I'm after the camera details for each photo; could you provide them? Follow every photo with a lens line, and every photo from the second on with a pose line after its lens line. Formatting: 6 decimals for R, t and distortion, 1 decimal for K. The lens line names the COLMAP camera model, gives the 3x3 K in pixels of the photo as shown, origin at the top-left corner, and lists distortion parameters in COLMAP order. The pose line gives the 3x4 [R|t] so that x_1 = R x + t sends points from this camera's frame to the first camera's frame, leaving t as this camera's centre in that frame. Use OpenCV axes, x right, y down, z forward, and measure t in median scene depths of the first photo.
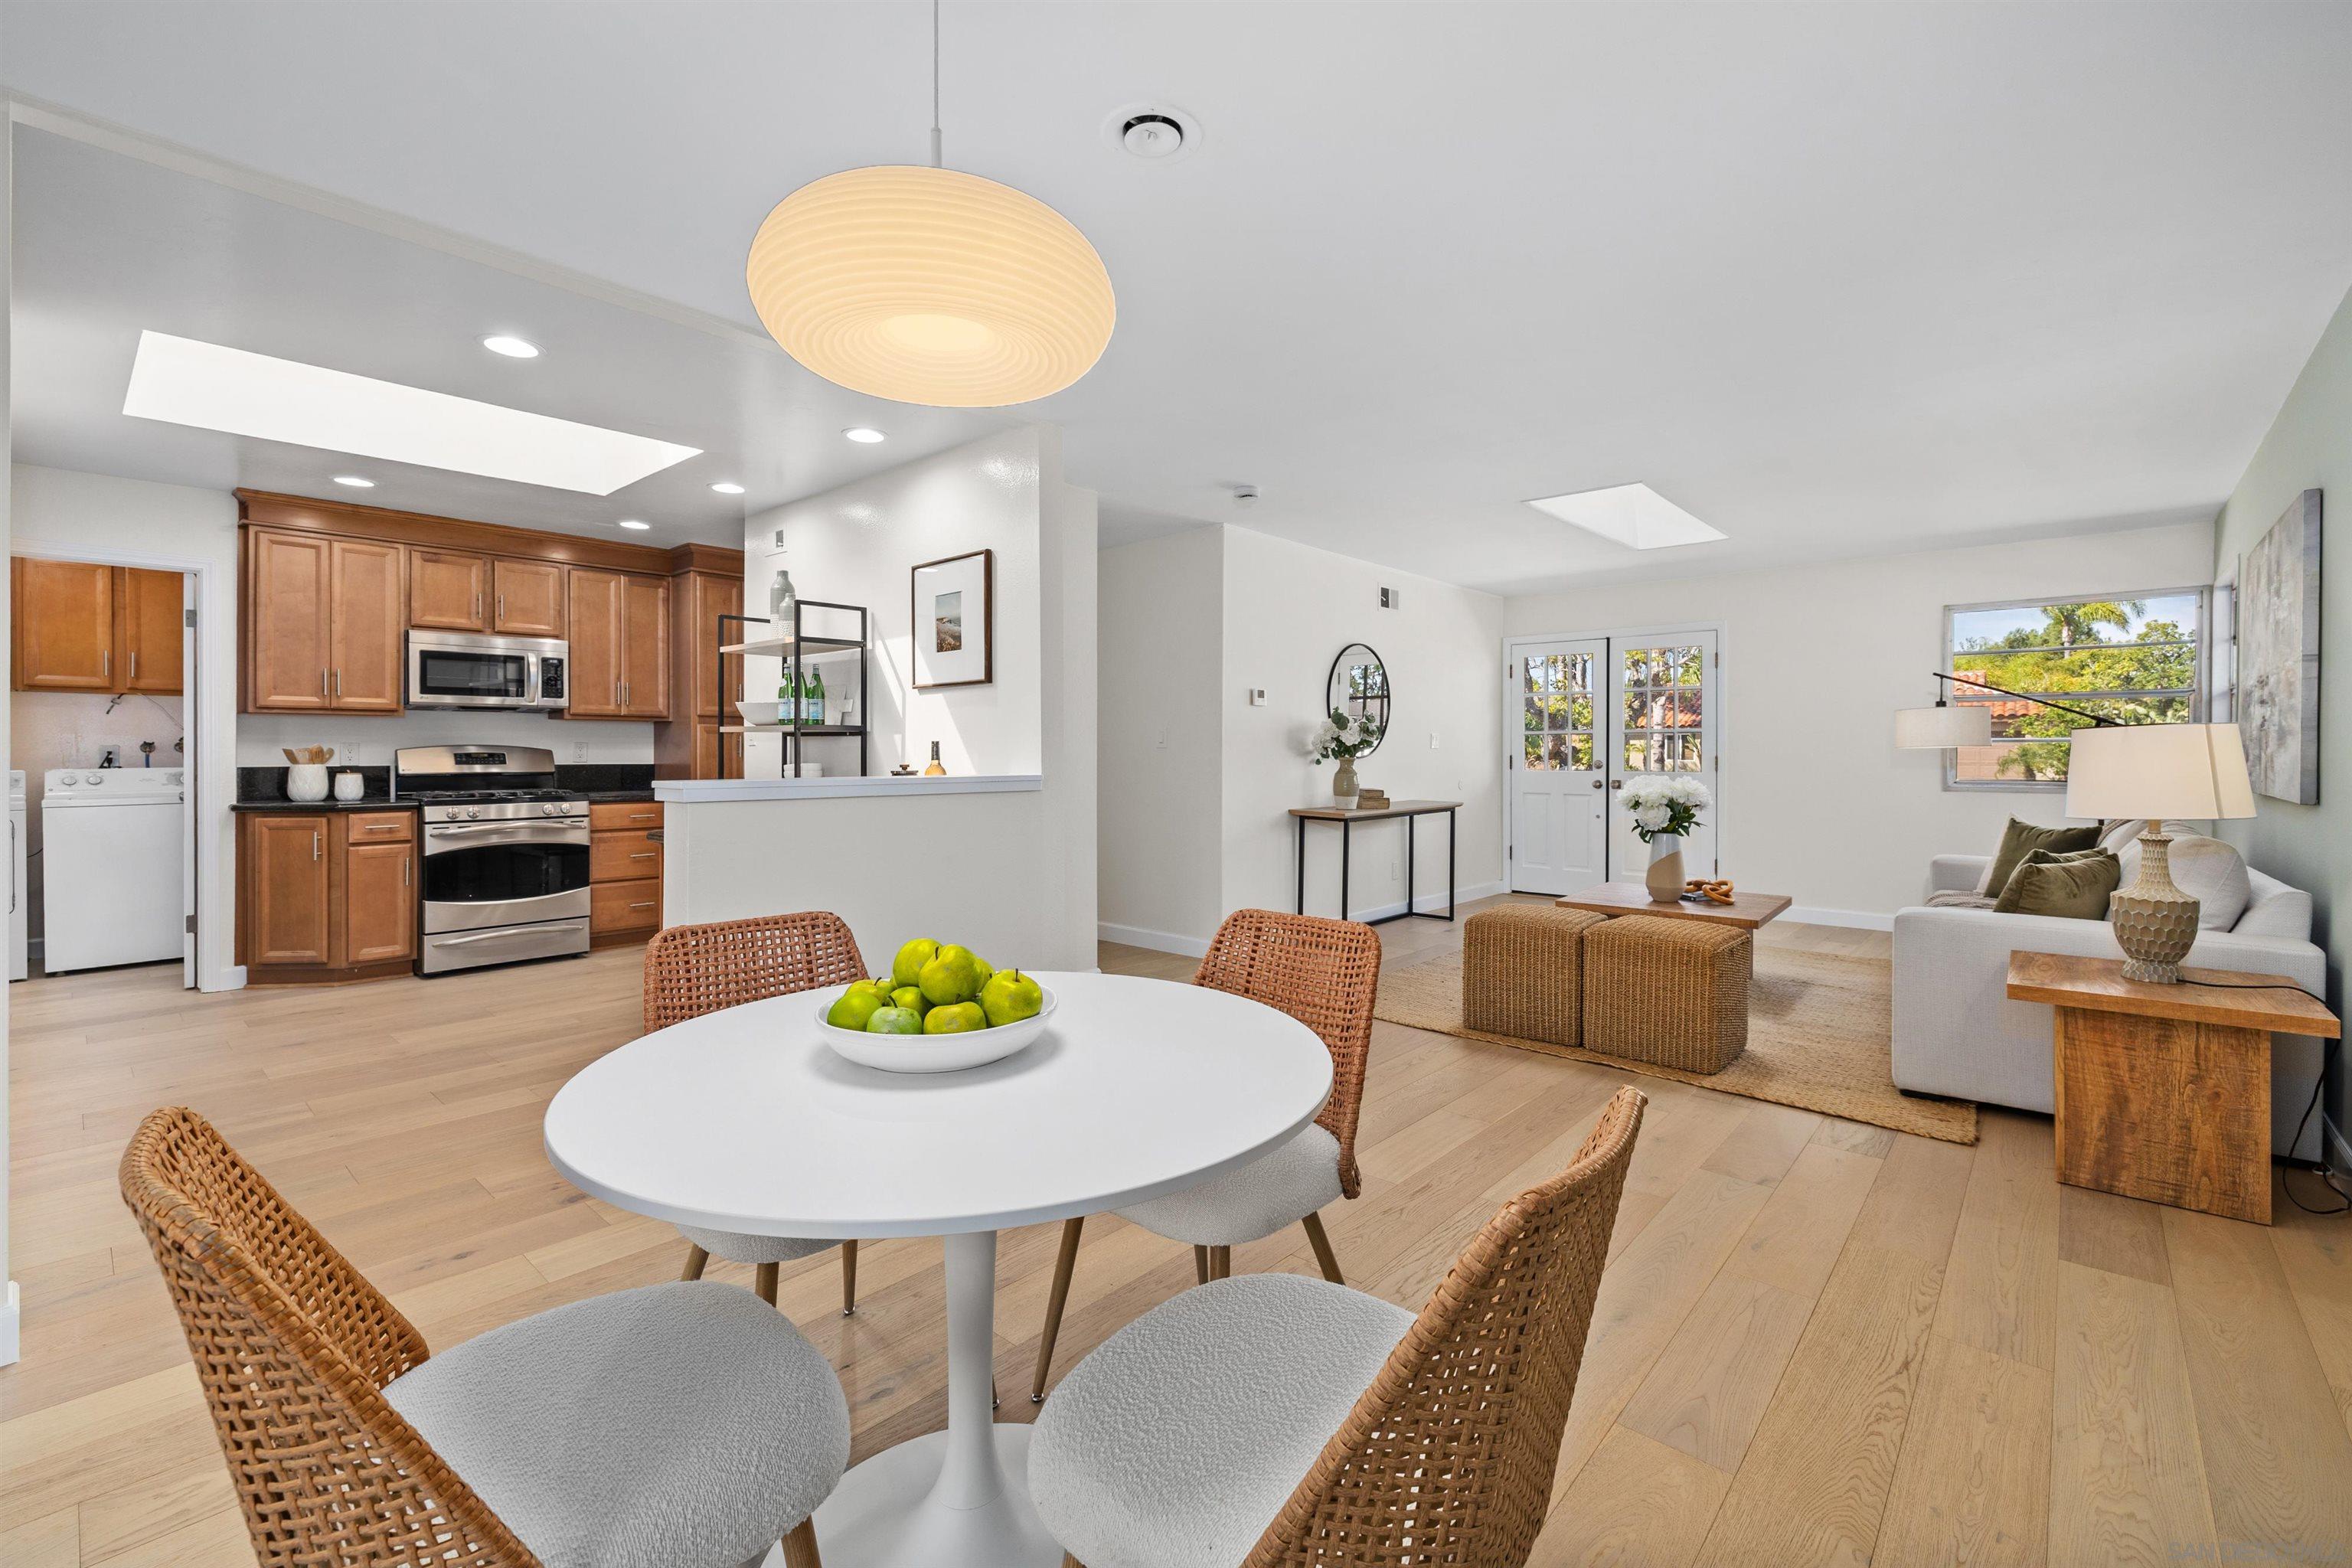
lens RADIAL K [[1007.0, 0, 1179.9], [0, 1007.0, 752.4], [0, 0, 1]] dist [0.002353, -0.000108]
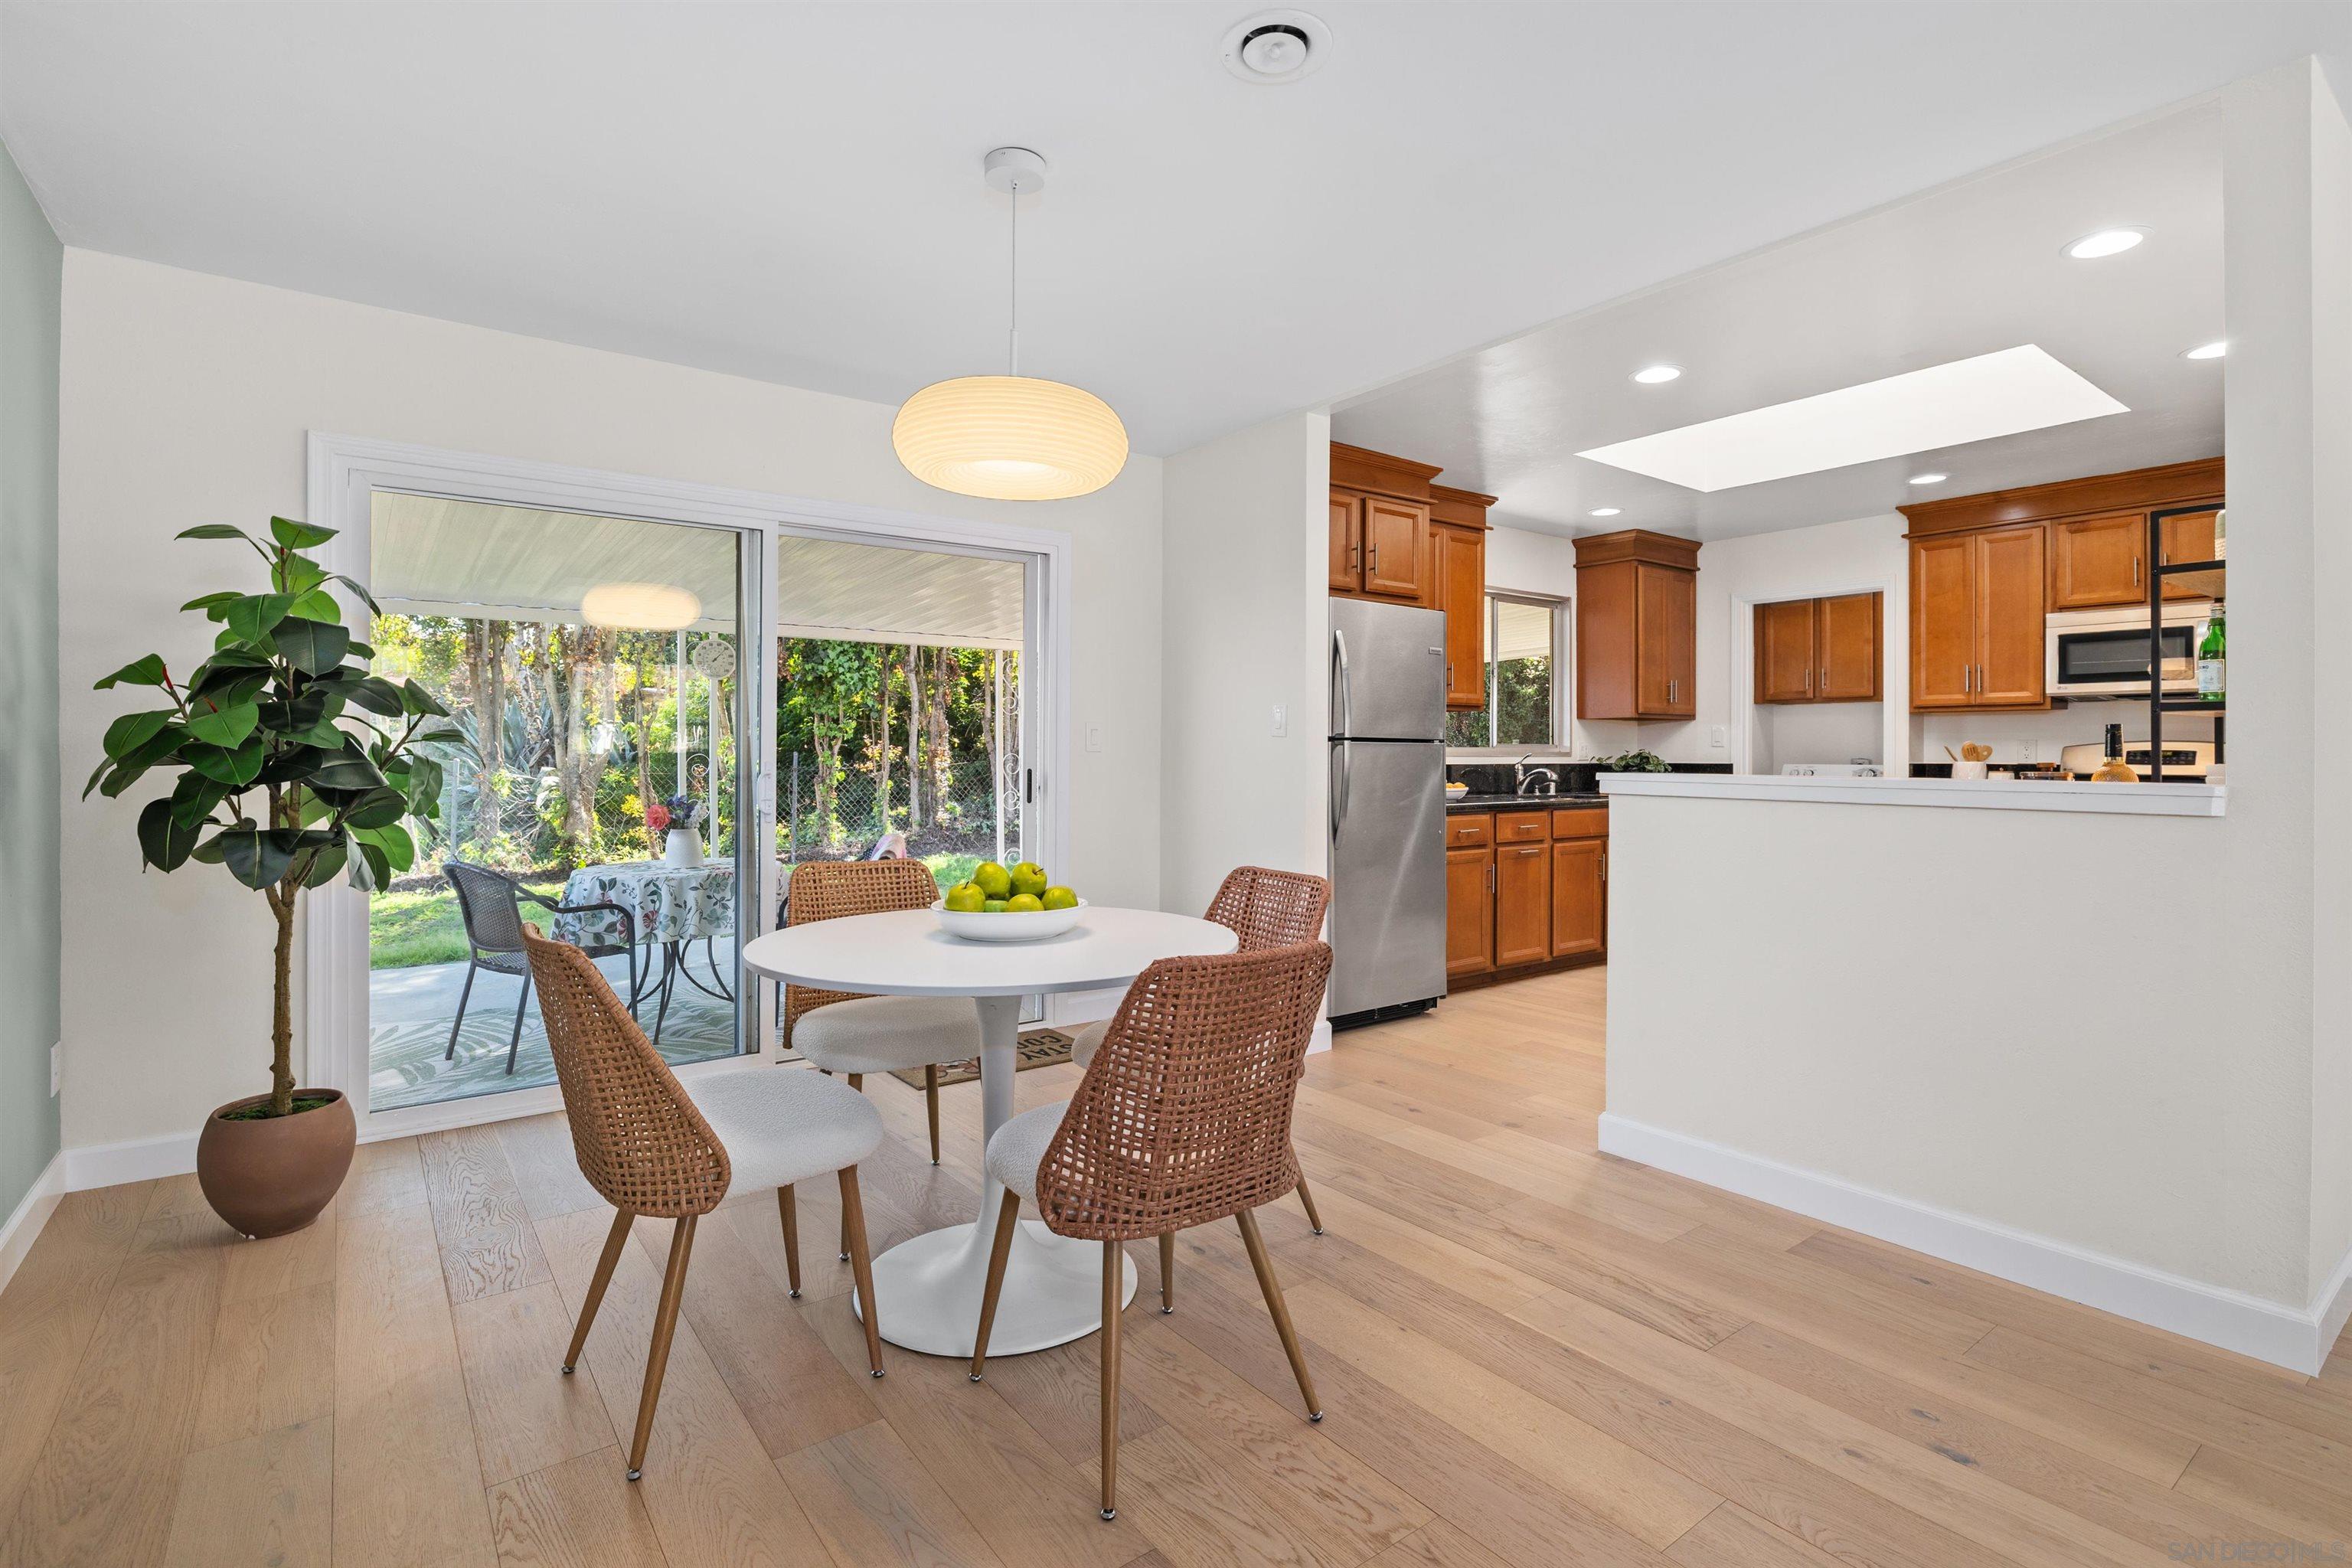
lens RADIAL K [[1137.2, 0, 1175.7], [0, 1137.2, 754.8], [0, 0, 1]] dist [0.000459, 0.000160]
pose [[-0.193987, 0.001632, -0.981003, 0.411252], [-0.004313, 0.999988, 0.002516, 0.005808], [0.980995, 0.004719, -0.193978, 0.460540]]
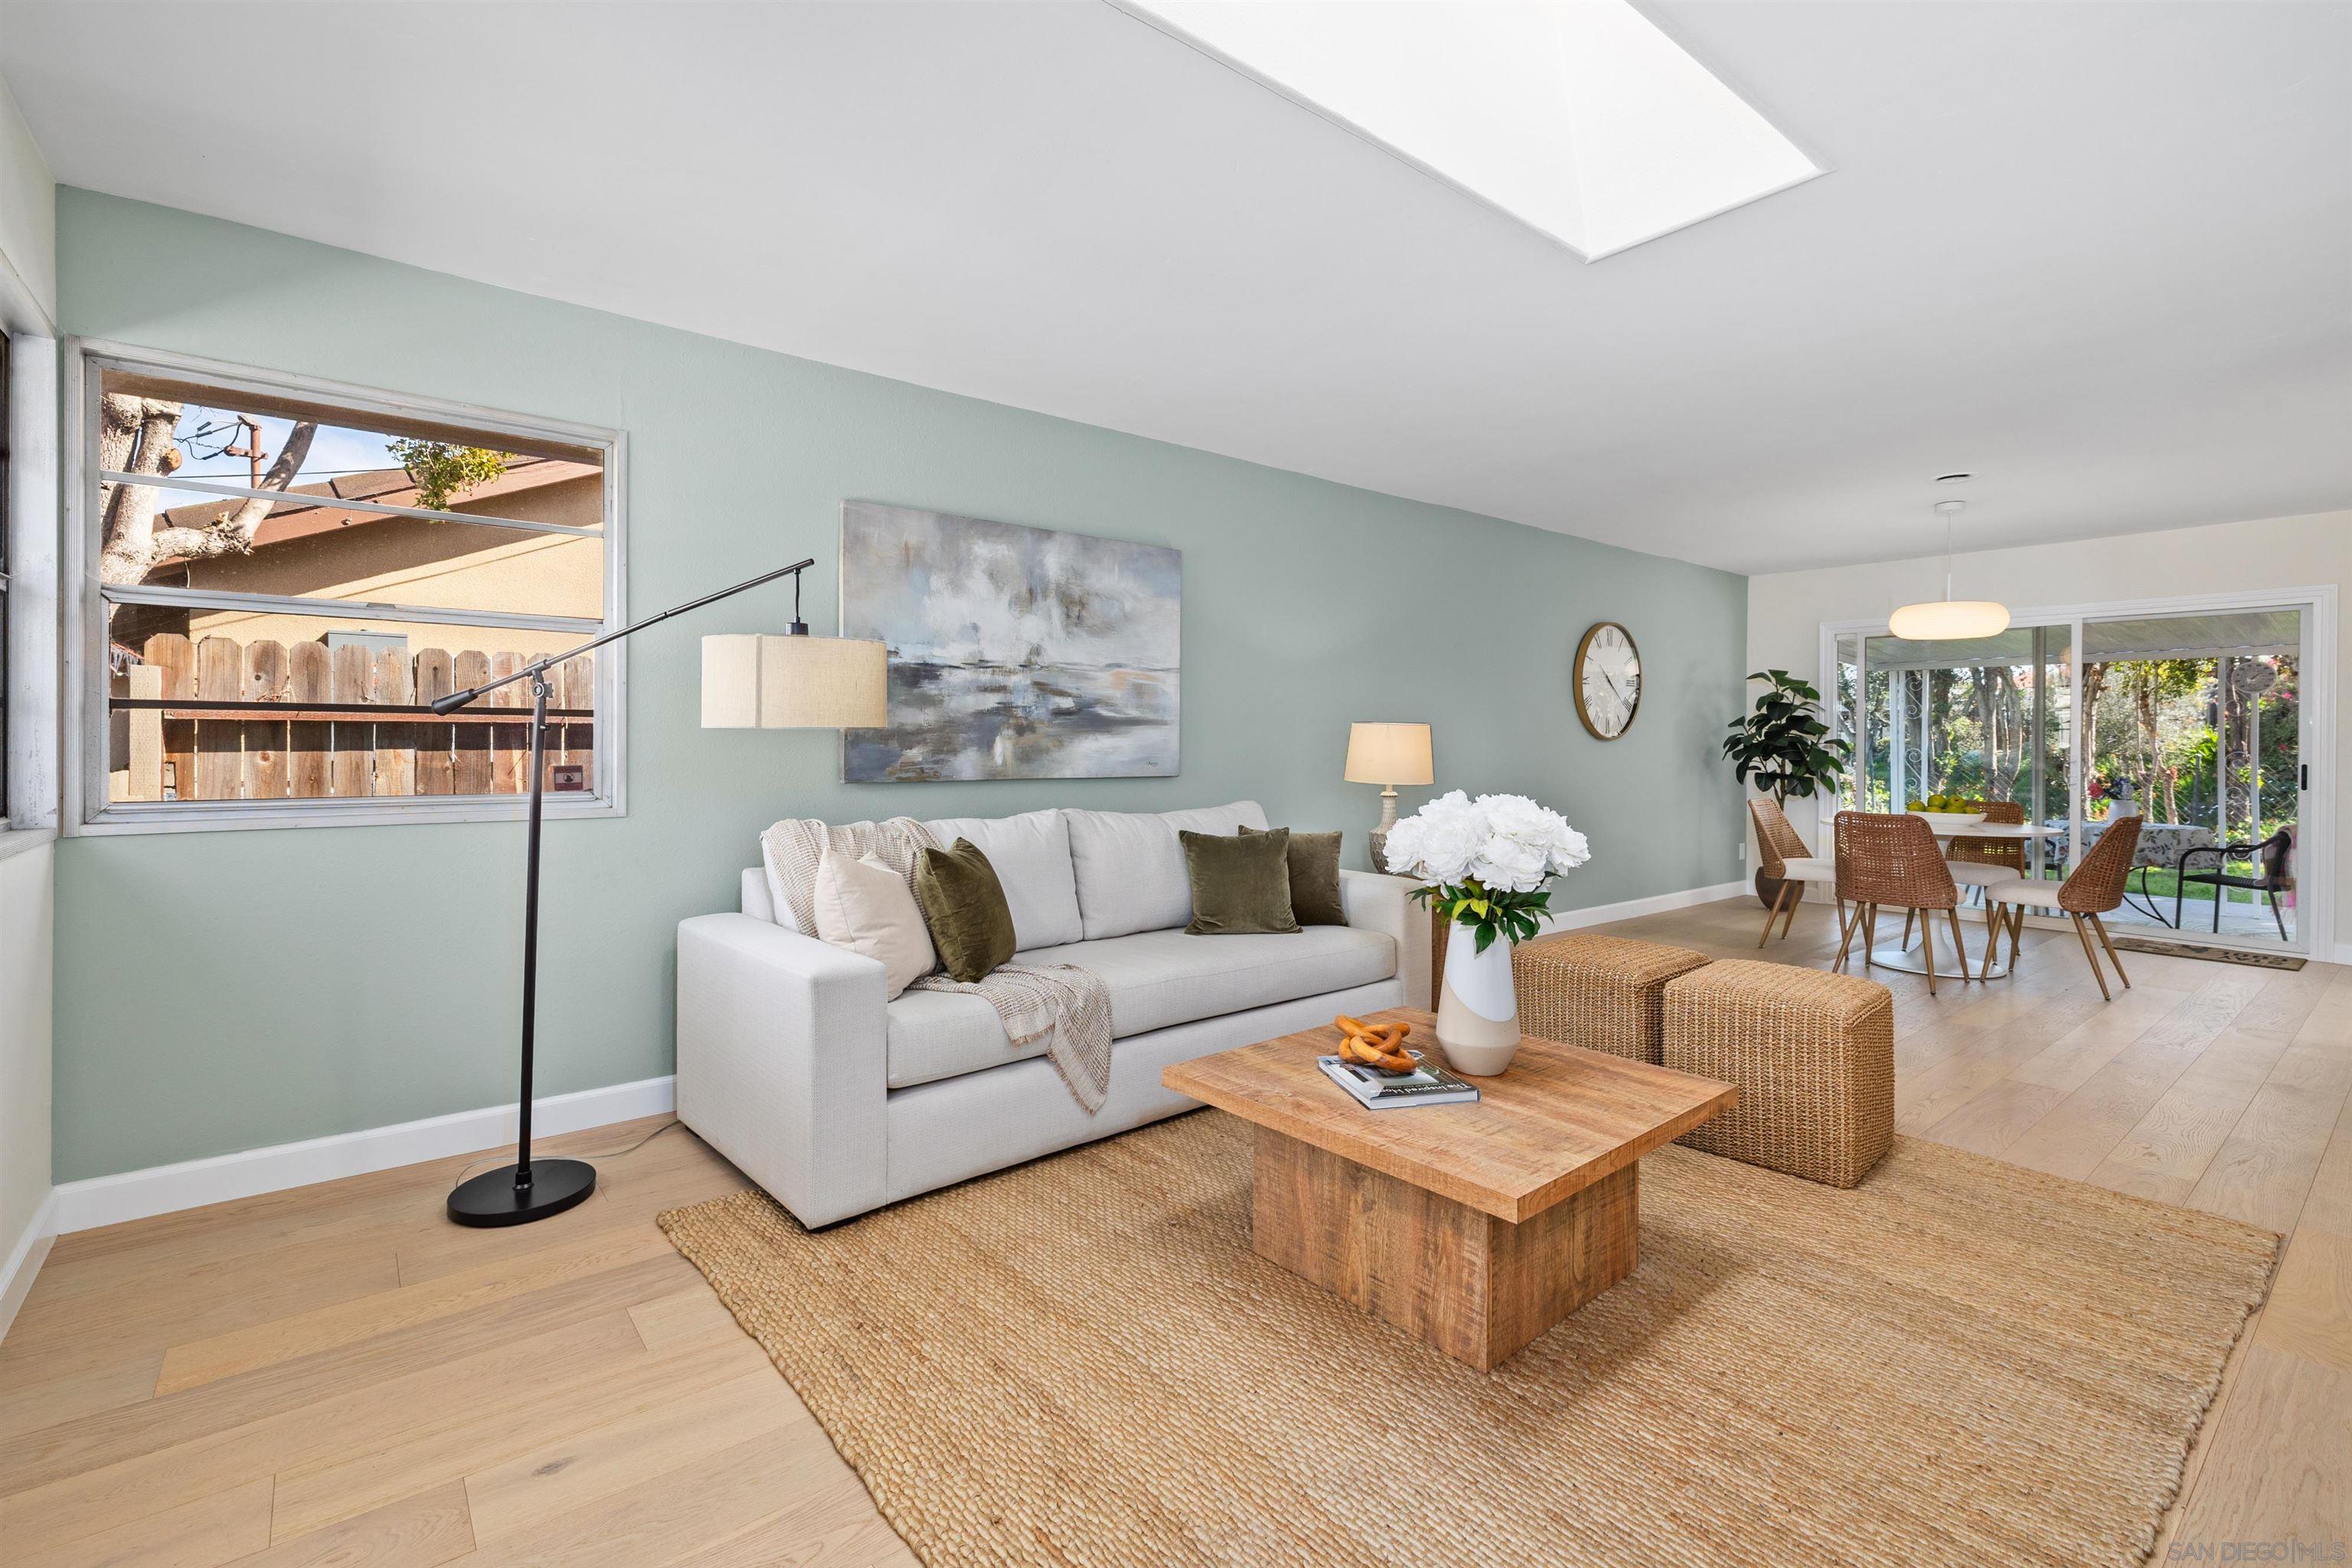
lens RADIAL K [[1028.3, 0, 1172.5], [0, 1028.3, 743.2], [0, 0, 1]] dist [0.003682, 0.000082]
pose [[-0.984546, -0.008683, 0.174911, 0.545565], [-0.007326, 0.999938, 0.008401, -0.003119], [-0.174974, 0.006989, -0.984548, 1.496361]]
